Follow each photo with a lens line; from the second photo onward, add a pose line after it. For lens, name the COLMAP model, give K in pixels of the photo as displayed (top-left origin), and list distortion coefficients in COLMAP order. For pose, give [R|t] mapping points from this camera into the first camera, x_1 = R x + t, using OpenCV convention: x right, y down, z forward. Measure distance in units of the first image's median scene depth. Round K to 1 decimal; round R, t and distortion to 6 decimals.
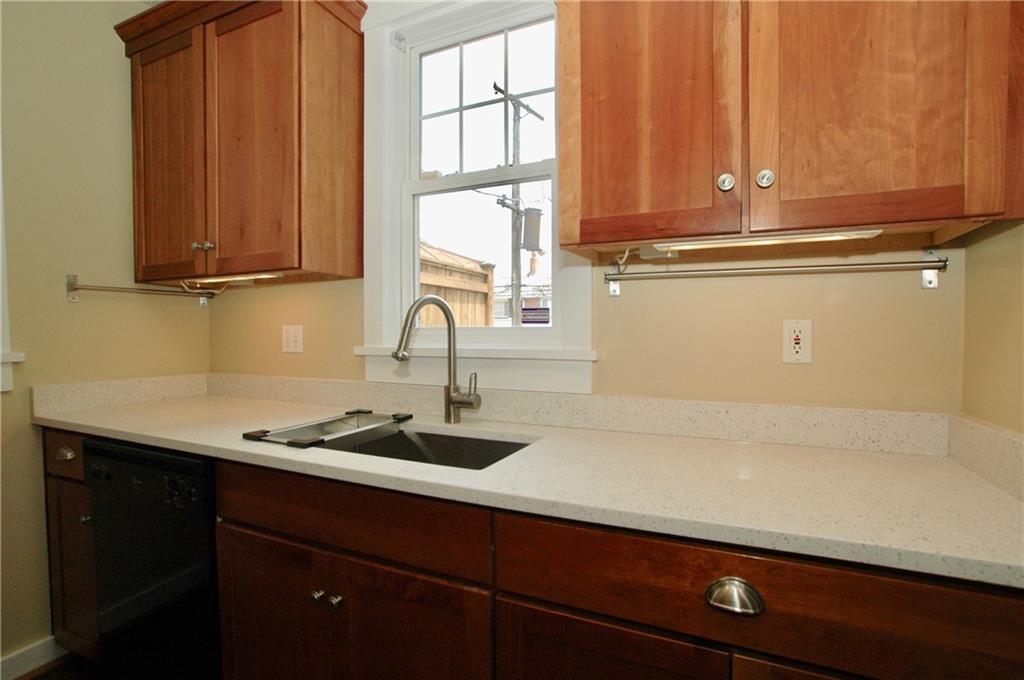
lens RADIAL K [[487.8, 0, 518.6], [0, 487.8, 348.0], [0, 0, 1]] dist [-0.079816, 0.041134]
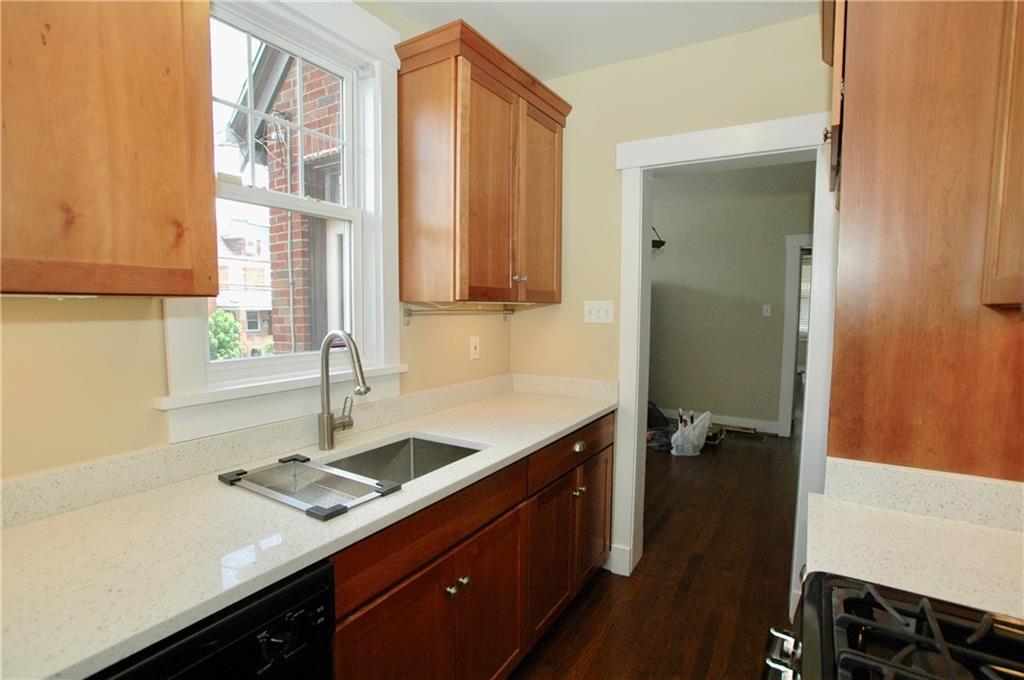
lens RADIAL K [[487.8, 0, 518.6], [0, 487.8, 348.0], [0, 0, 1]] dist [-0.079816, 0.041134]
pose [[0.134427, -0.083806, 0.987373, -1.110035], [0.018155, 0.996458, 0.082105, -0.140196], [-0.990757, 0.006888, 0.135473, 0.459655]]
